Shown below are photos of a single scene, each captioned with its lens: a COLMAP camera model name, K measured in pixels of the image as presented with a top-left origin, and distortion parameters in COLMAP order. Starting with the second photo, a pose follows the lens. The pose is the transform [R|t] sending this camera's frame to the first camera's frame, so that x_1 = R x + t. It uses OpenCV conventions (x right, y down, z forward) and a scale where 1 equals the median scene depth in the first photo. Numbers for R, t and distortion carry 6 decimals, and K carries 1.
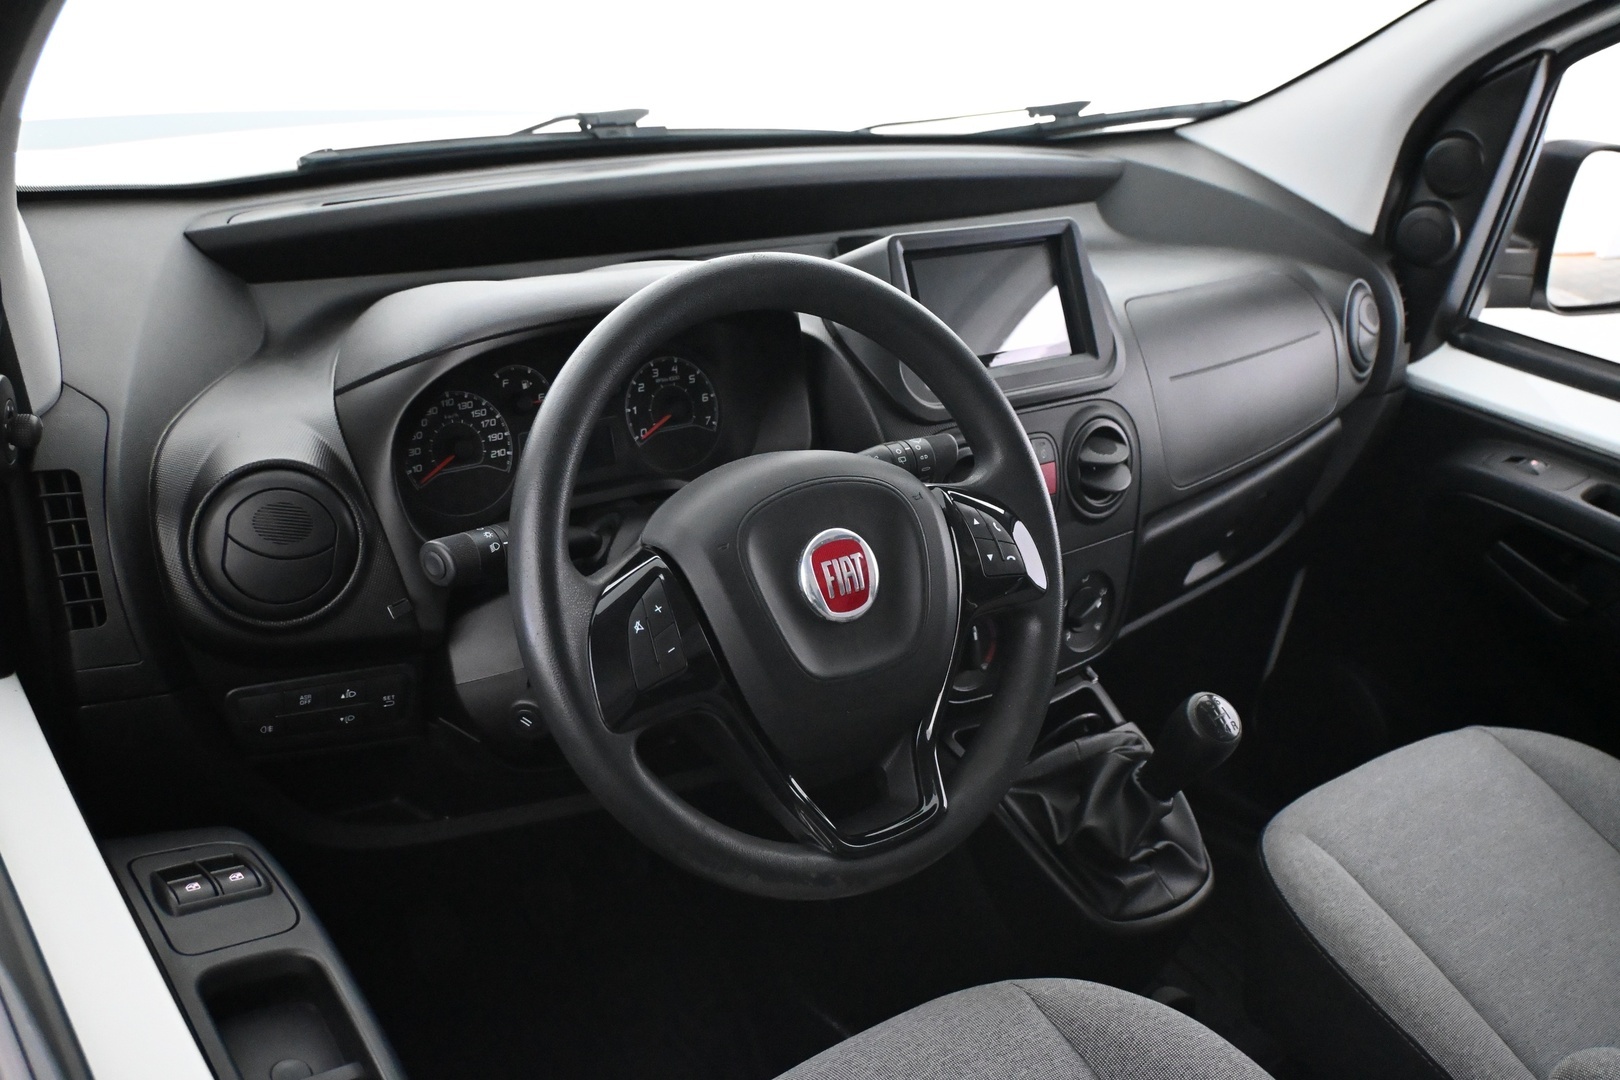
lens RADIAL K [[1522.1, 0, 810.0], [0, 1522.1, 540.0], [0, 0, 1]] dist [0.002353, 0.000554]
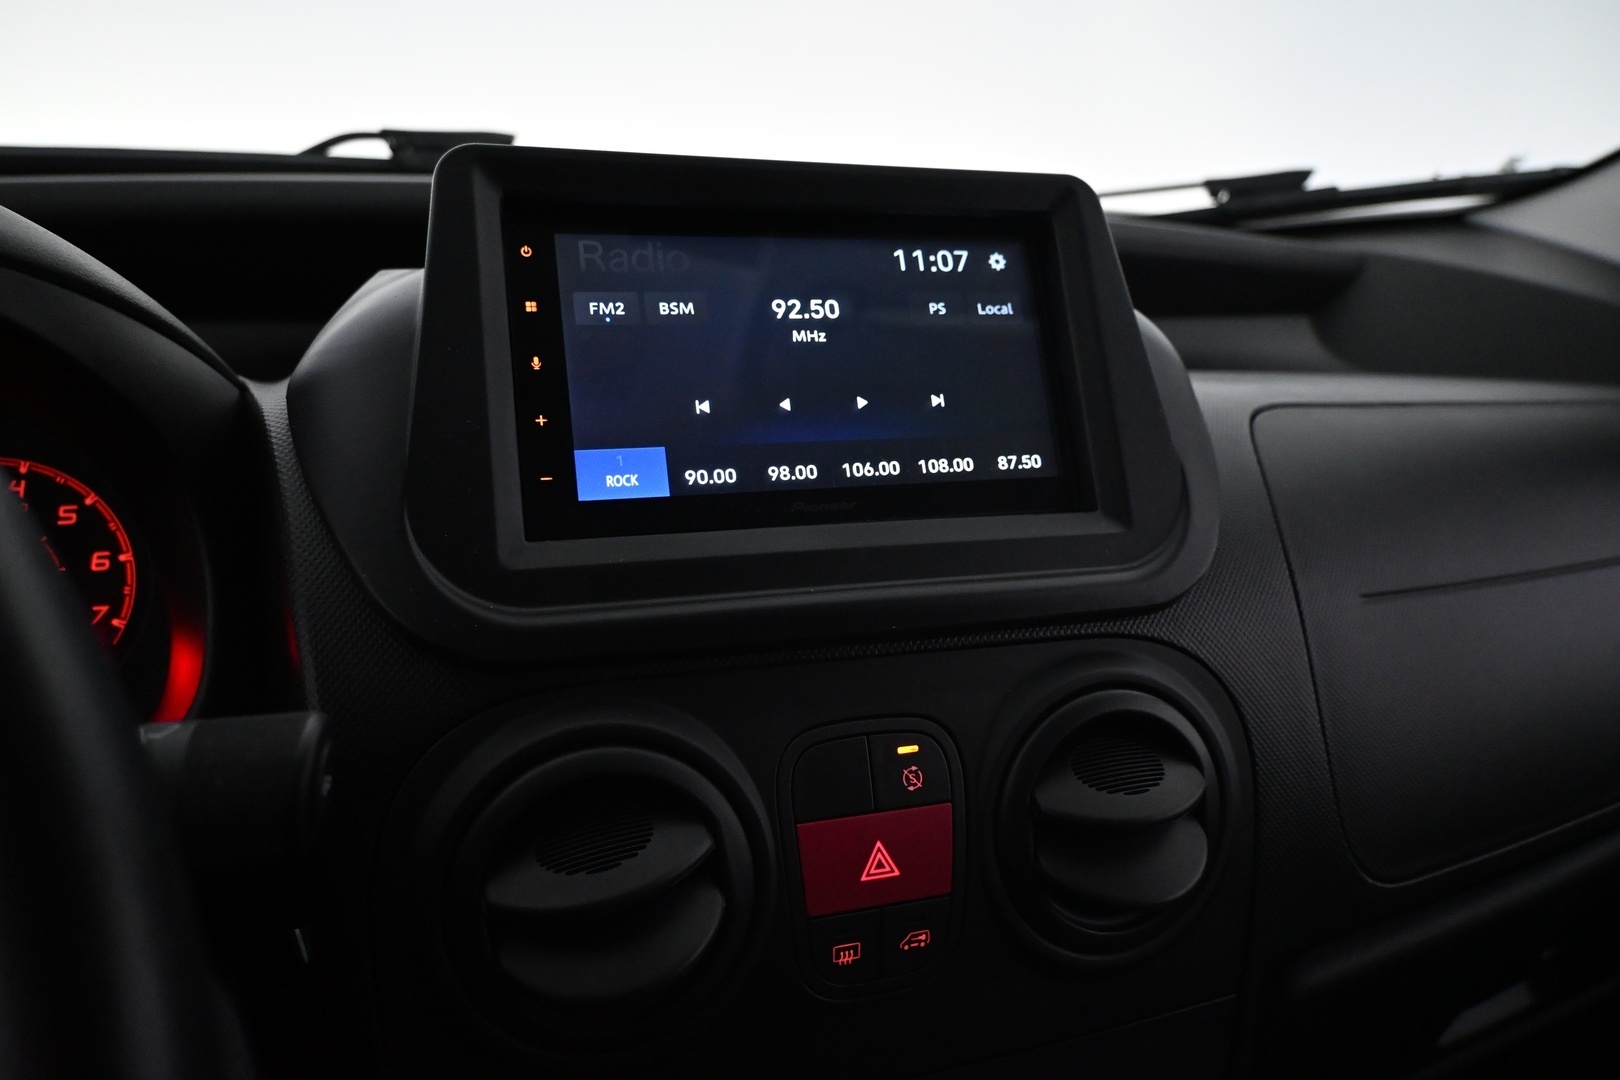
lens RADIAL K [[1215.6, 0, 810.0], [0, 1215.6, 540.0], [0, 0, 1]] dist [-0.005217, -0.004487]
pose [[0.950121, 0.048133, -0.308146, 0.206187], [-0.094614, 0.985941, -0.137723, -0.066690], [0.297185, 0.160009, 0.941317, 0.688787]]
